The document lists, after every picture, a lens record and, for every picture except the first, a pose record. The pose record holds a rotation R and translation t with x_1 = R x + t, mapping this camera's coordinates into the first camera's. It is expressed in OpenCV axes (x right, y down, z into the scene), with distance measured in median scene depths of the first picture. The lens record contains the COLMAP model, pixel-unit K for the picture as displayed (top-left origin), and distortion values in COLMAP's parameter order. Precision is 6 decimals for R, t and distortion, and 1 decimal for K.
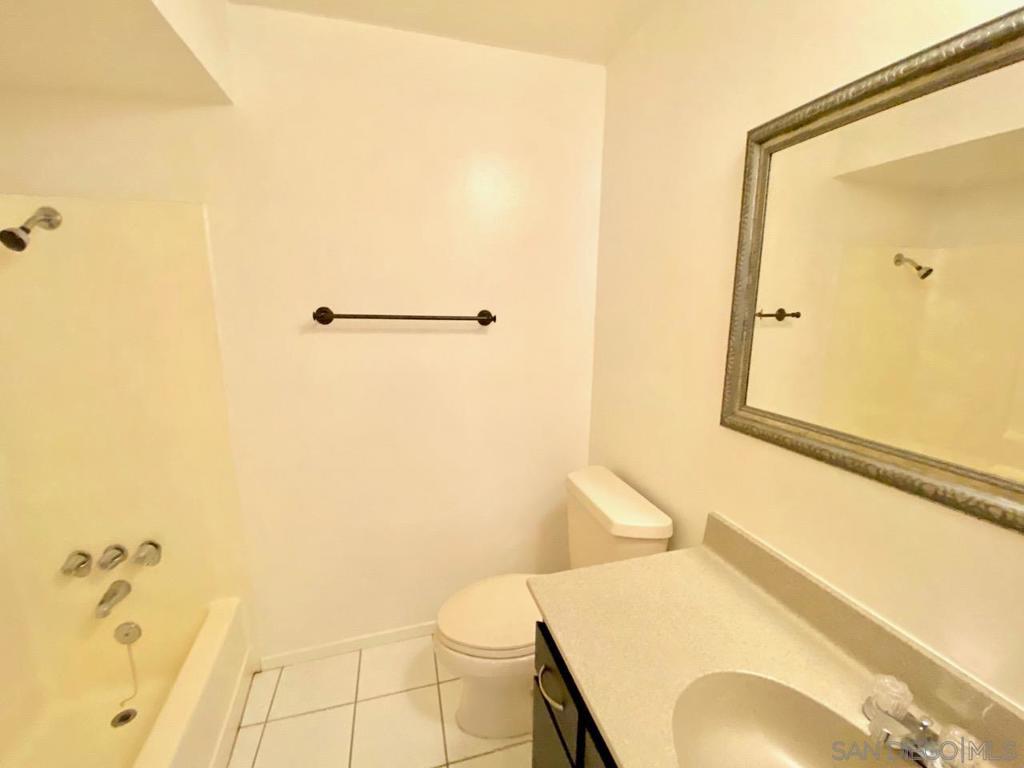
lens RADIAL K [[406.5, 0, 512.0], [0, 406.5, 384.0], [0, 0, 1]] dist [0.001690, -0.015923]
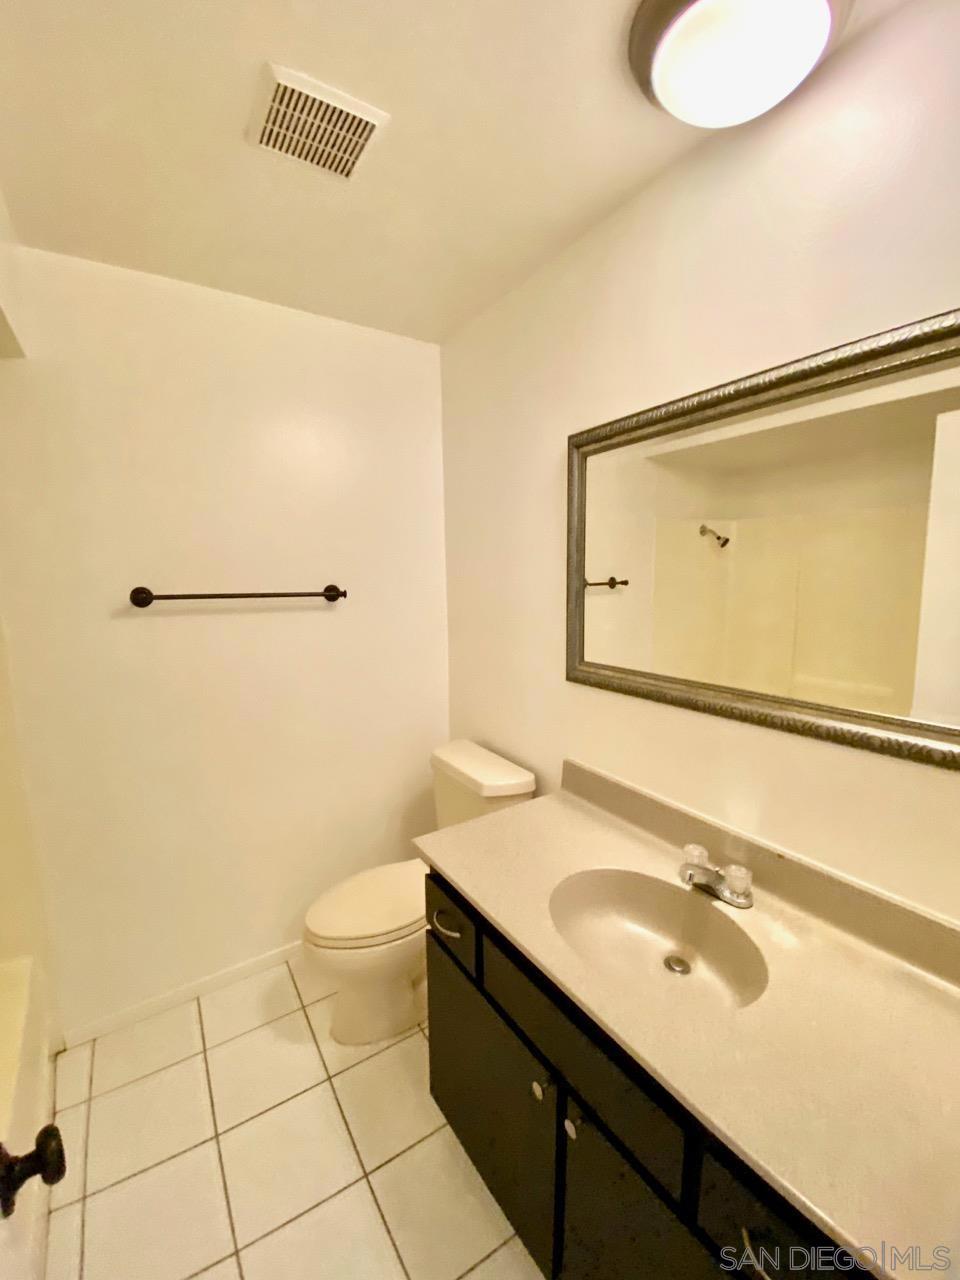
lens RADIAL K [[508.2, 0, 480.0], [0, 508.2, 640.0], [0, 0, 1]] dist [0.001690, -0.015923]
pose [[0.954464, -0.055843, 0.293052, -0.137419], [0.073115, 0.996153, -0.048311, 0.037138], [-0.289226, 0.067538, 0.954875, -0.312184]]
